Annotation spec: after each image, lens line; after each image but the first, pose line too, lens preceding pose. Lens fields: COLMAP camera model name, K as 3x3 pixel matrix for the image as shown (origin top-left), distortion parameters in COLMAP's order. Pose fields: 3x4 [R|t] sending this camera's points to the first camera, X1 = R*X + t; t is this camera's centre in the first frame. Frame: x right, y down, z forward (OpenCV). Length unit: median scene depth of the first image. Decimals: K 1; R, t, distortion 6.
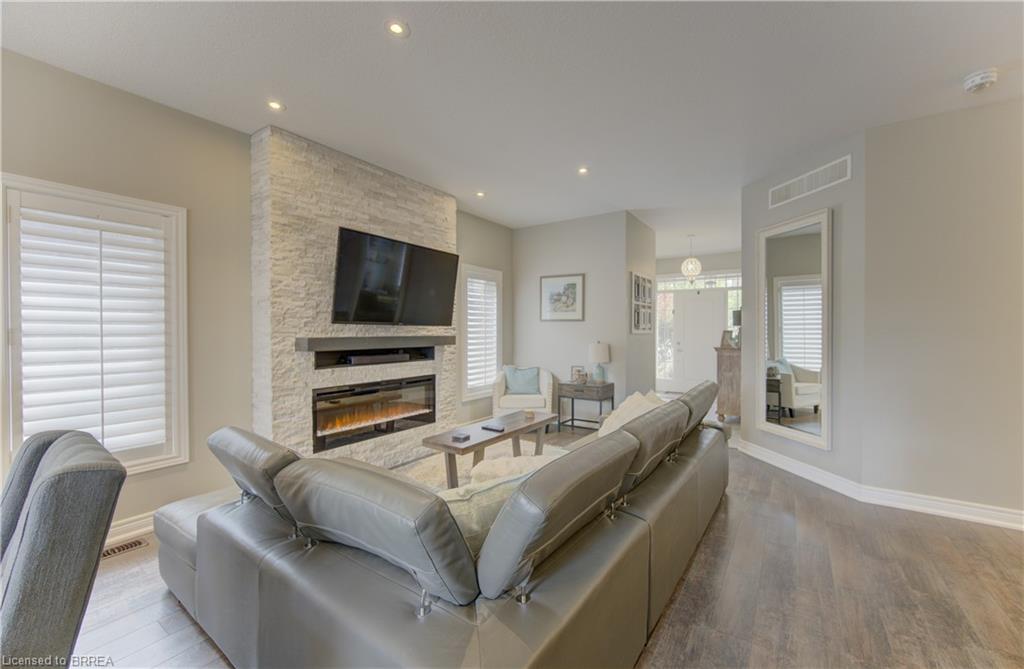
lens RADIAL K [[413.4, 0, 512.0], [0, 413.4, 334.5], [0, 0, 1]] dist [-0.000760, 0.000006]
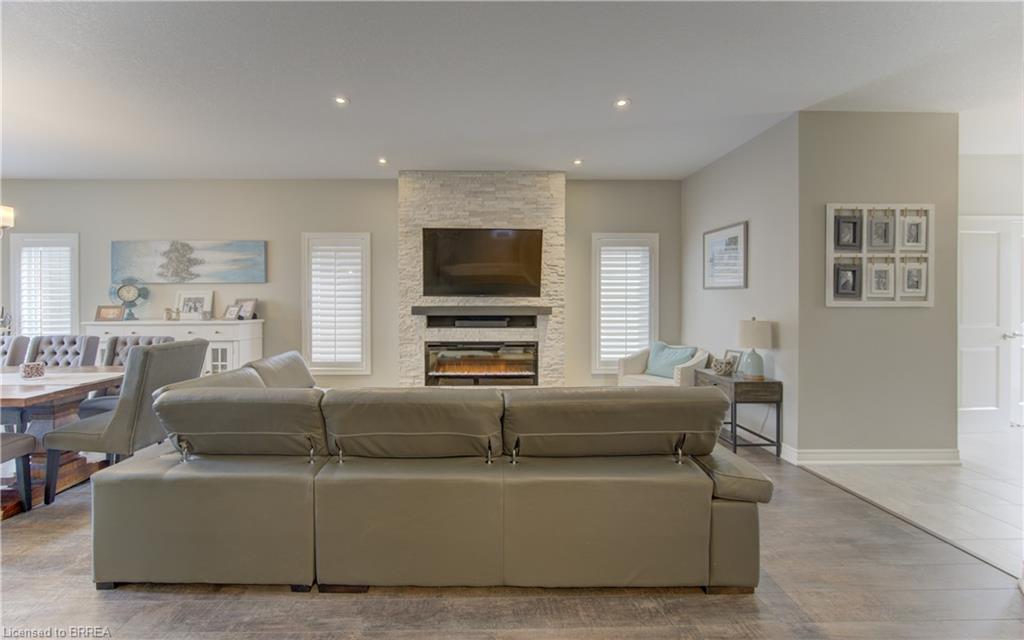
lens RADIAL K [[381.7, 0, 484.7], [0, 381.7, 302.2], [0, 0, 1]] dist [0.000402, -0.000006]
pose [[0.556886, 0.005152, -0.830573, 0.611165], [-0.008377, 0.999965, 0.000587, -0.006677], [0.830547, 0.006631, 0.556910, 0.348104]]
